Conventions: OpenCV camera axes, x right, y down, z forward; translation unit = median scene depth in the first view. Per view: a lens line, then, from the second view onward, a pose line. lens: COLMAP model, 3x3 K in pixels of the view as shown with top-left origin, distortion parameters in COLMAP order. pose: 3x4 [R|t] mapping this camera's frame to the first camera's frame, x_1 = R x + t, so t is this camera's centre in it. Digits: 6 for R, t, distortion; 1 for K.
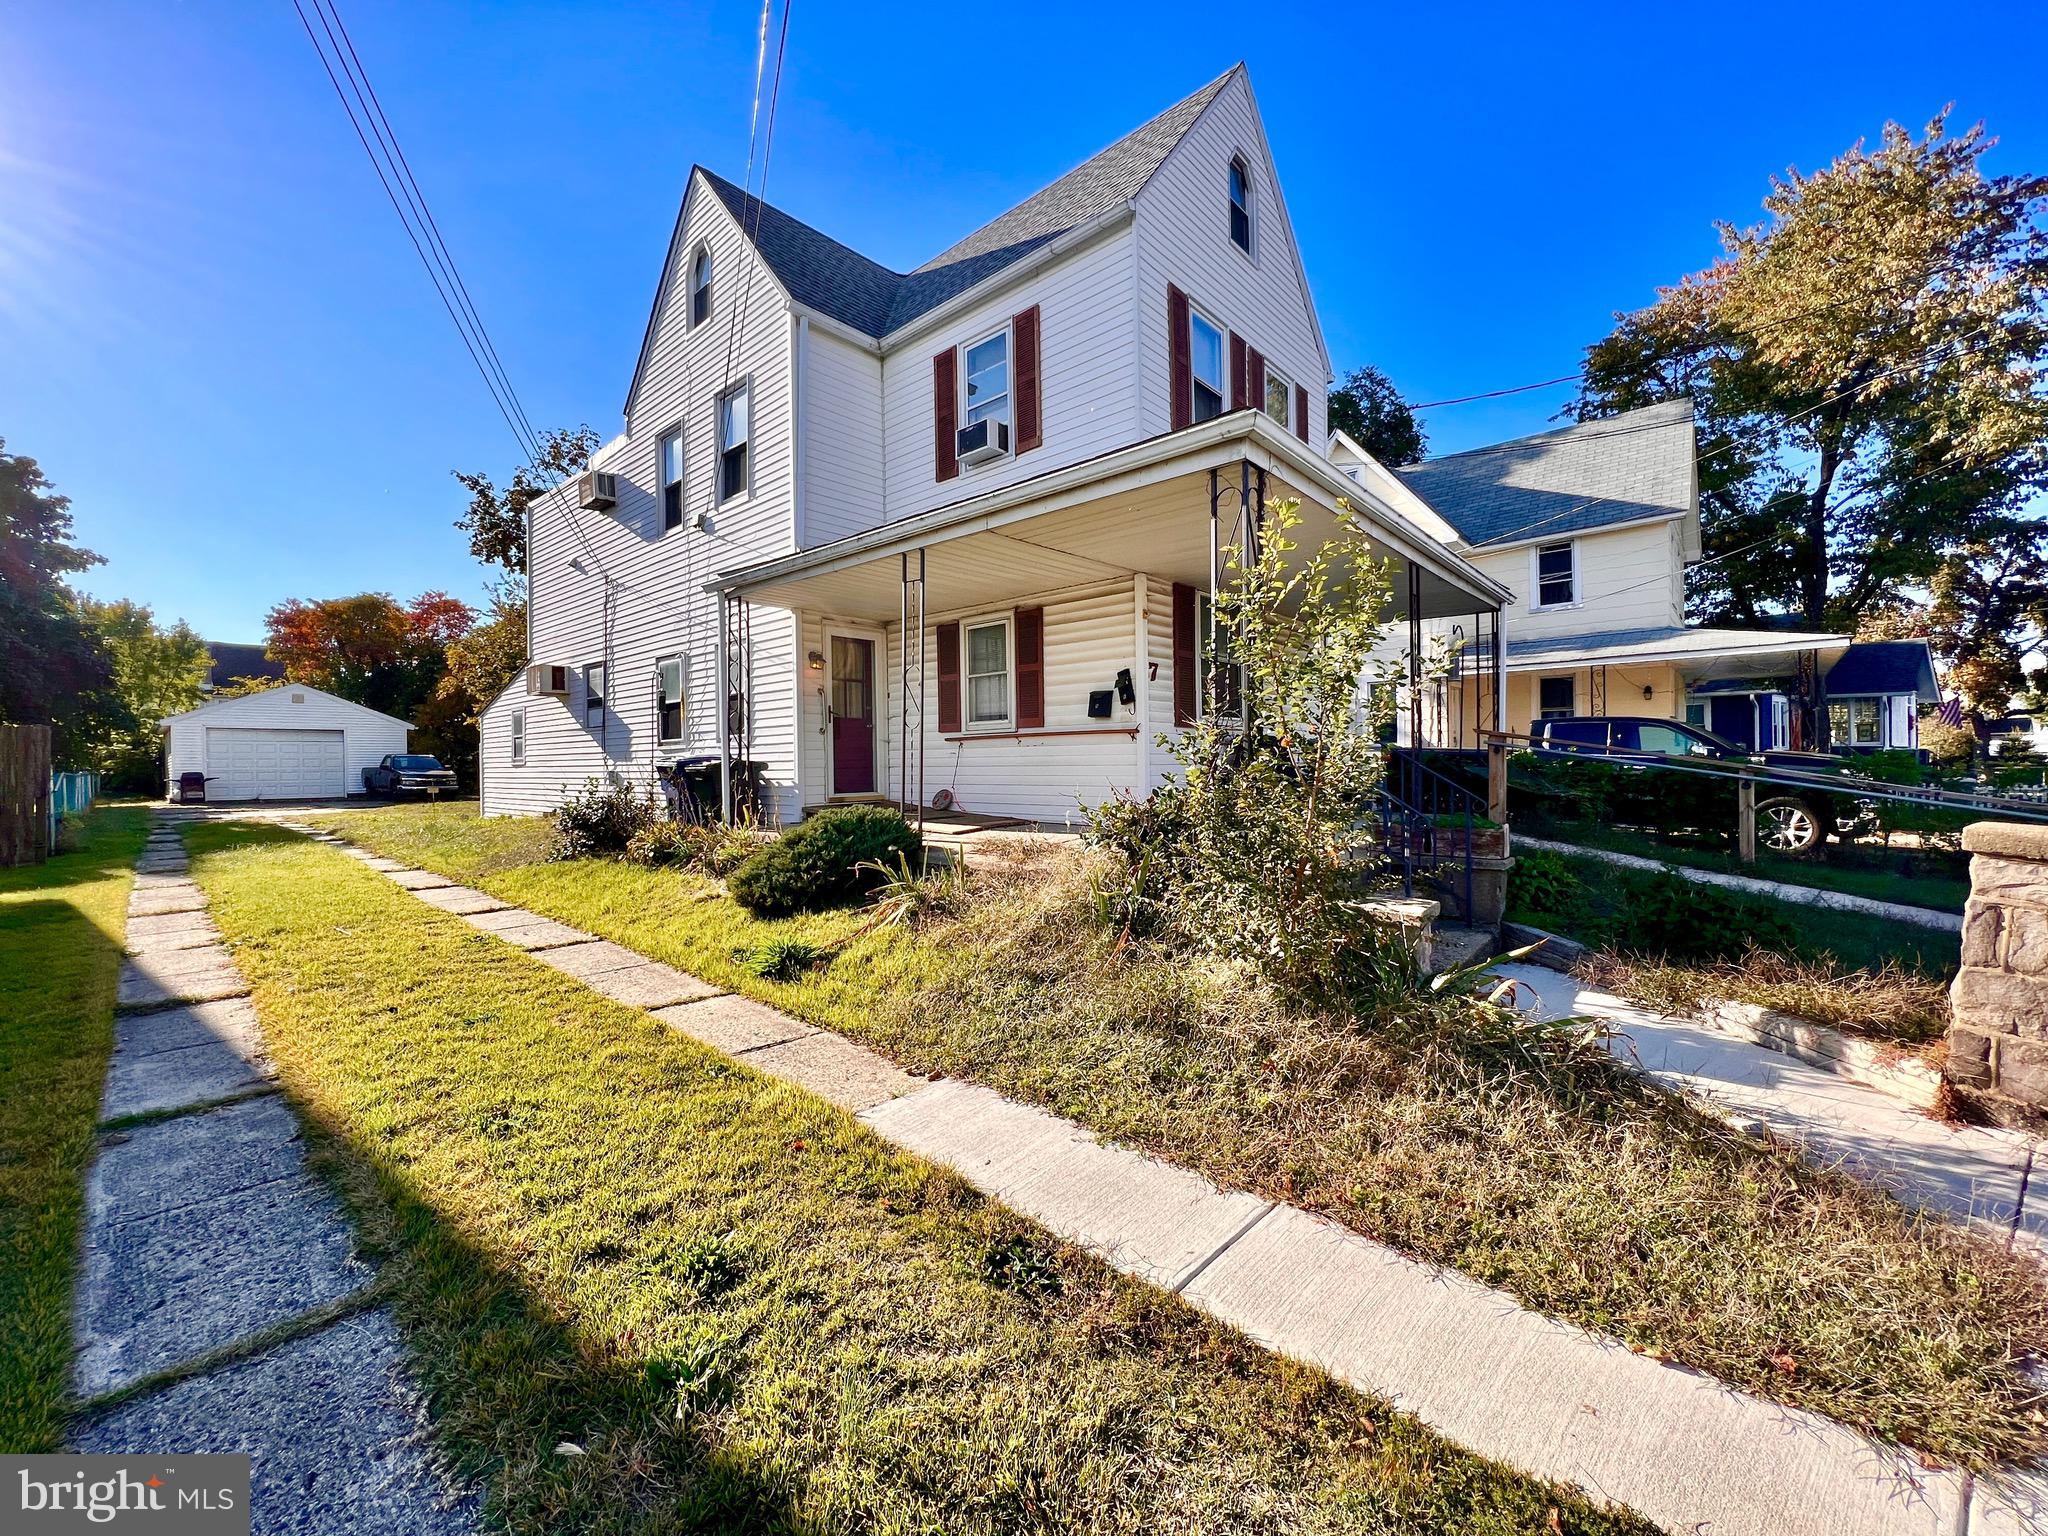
lens RADIAL K [[821.7, 0, 1015.7], [0, 821.7, 763.8], [0, 0, 1]] dist [-0.000716, -0.000002]
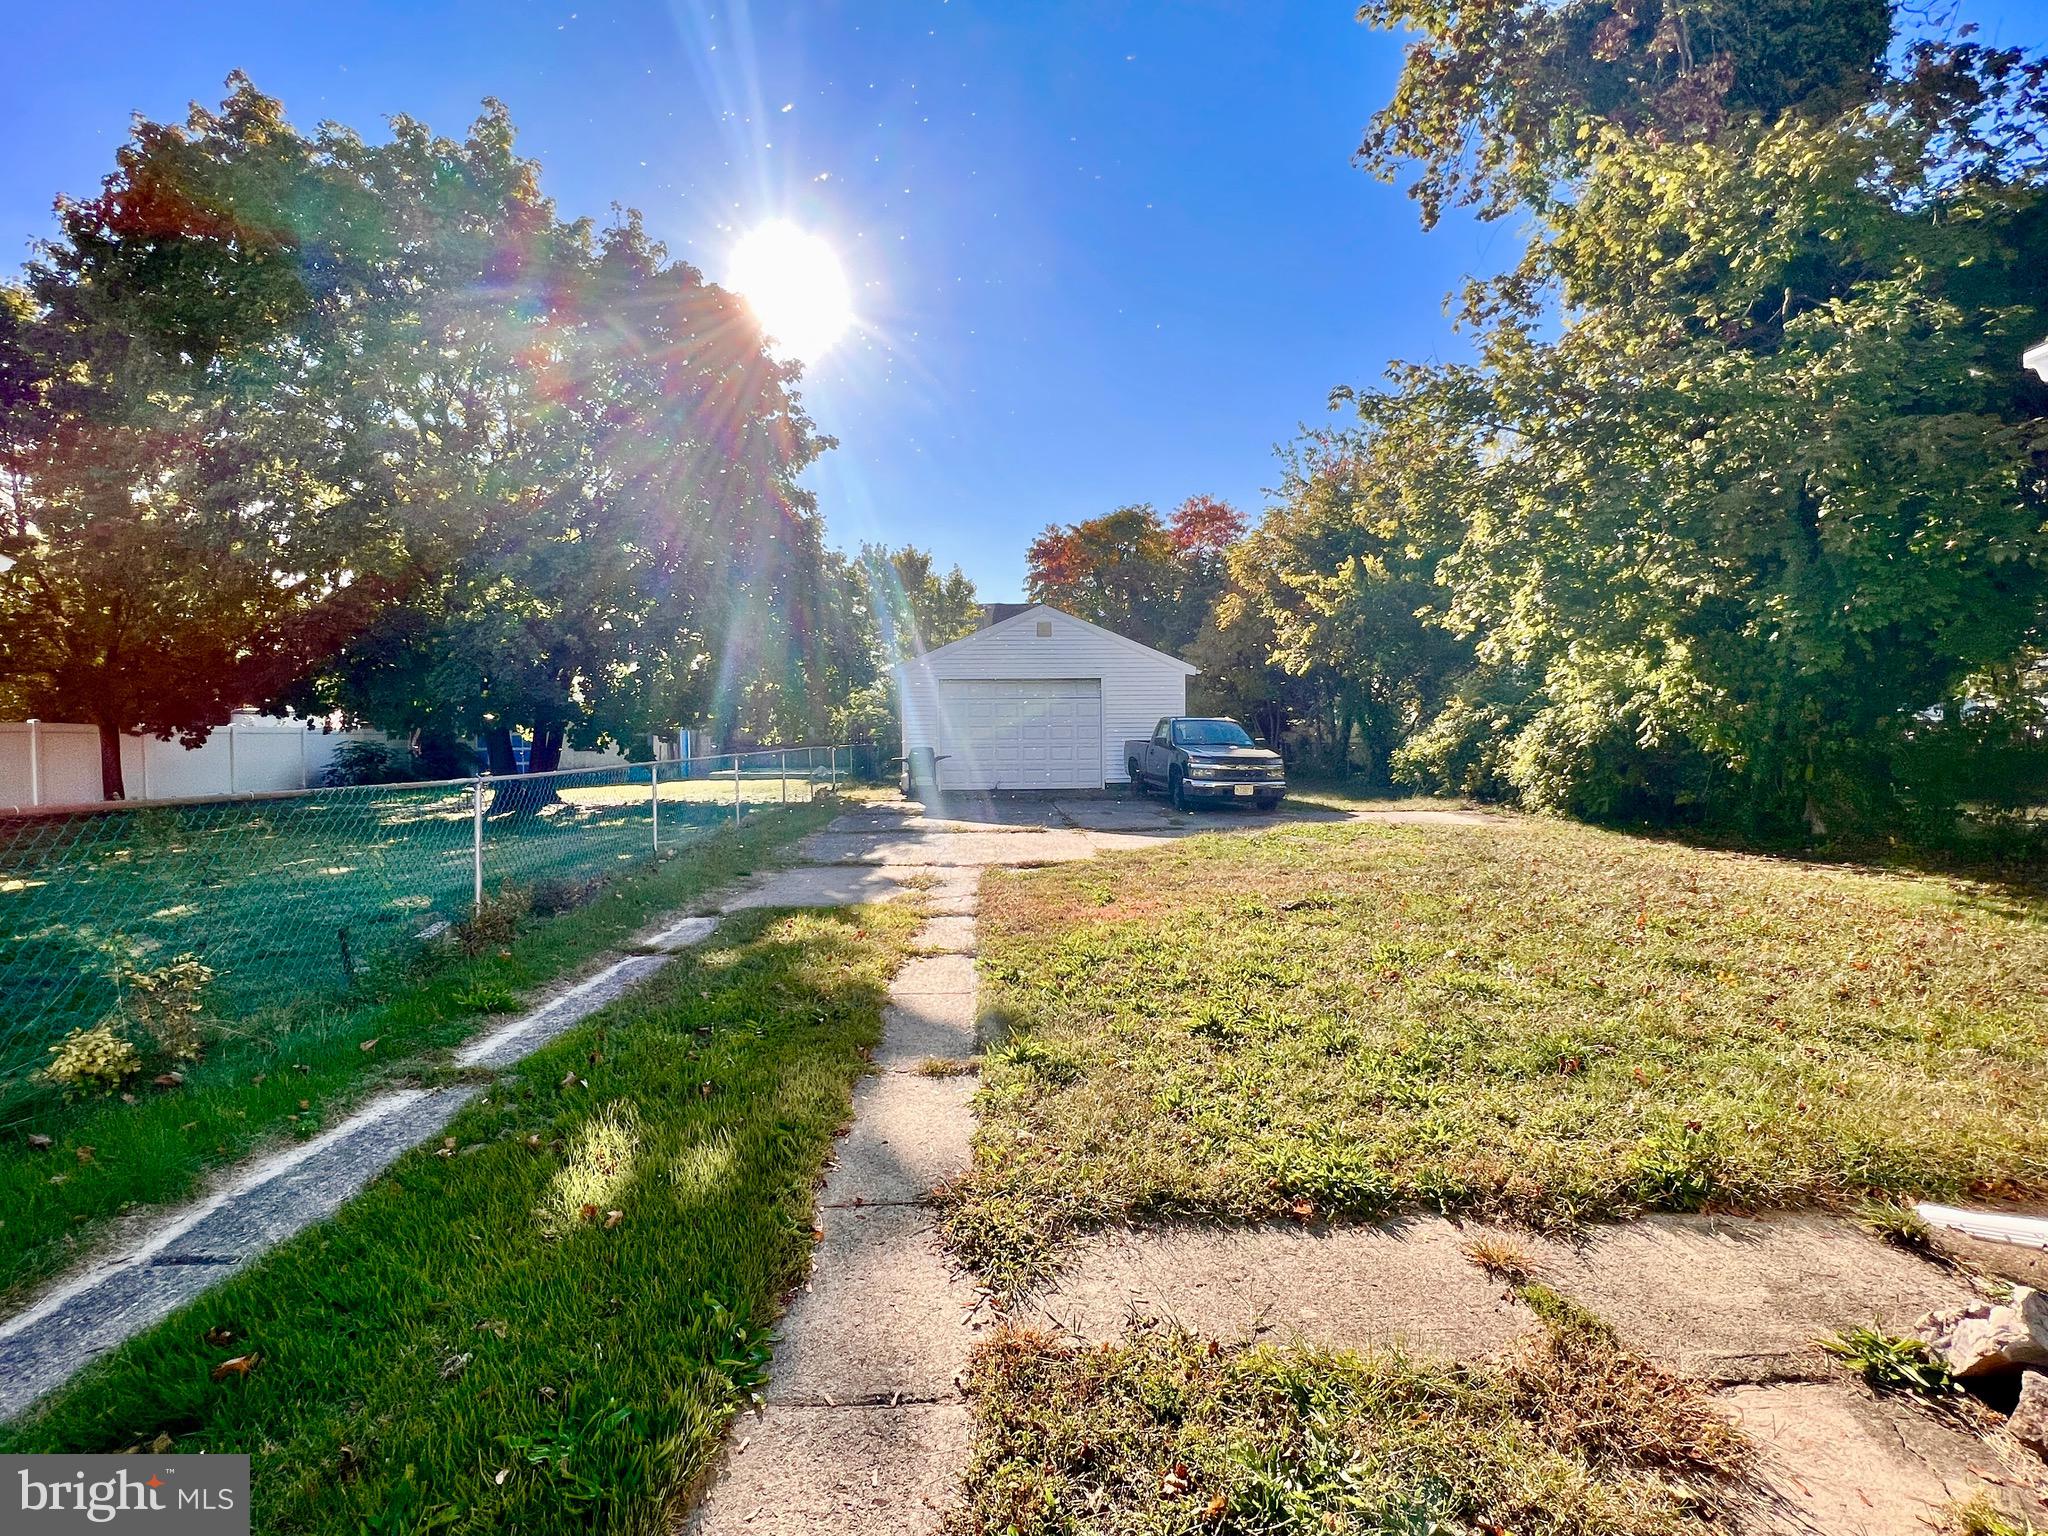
lens RADIAL K [[895.4, 0, 1020.6], [0, 895.4, 759.6], [0, 0, 1]] dist [-0.000070, 0.000000]
pose [[0.713059, 0.021047, -0.700788, -0.296887], [0.003135, 0.999444, 0.033207, -0.002337], [0.701097, -0.025876, 0.712596, 0.364245]]
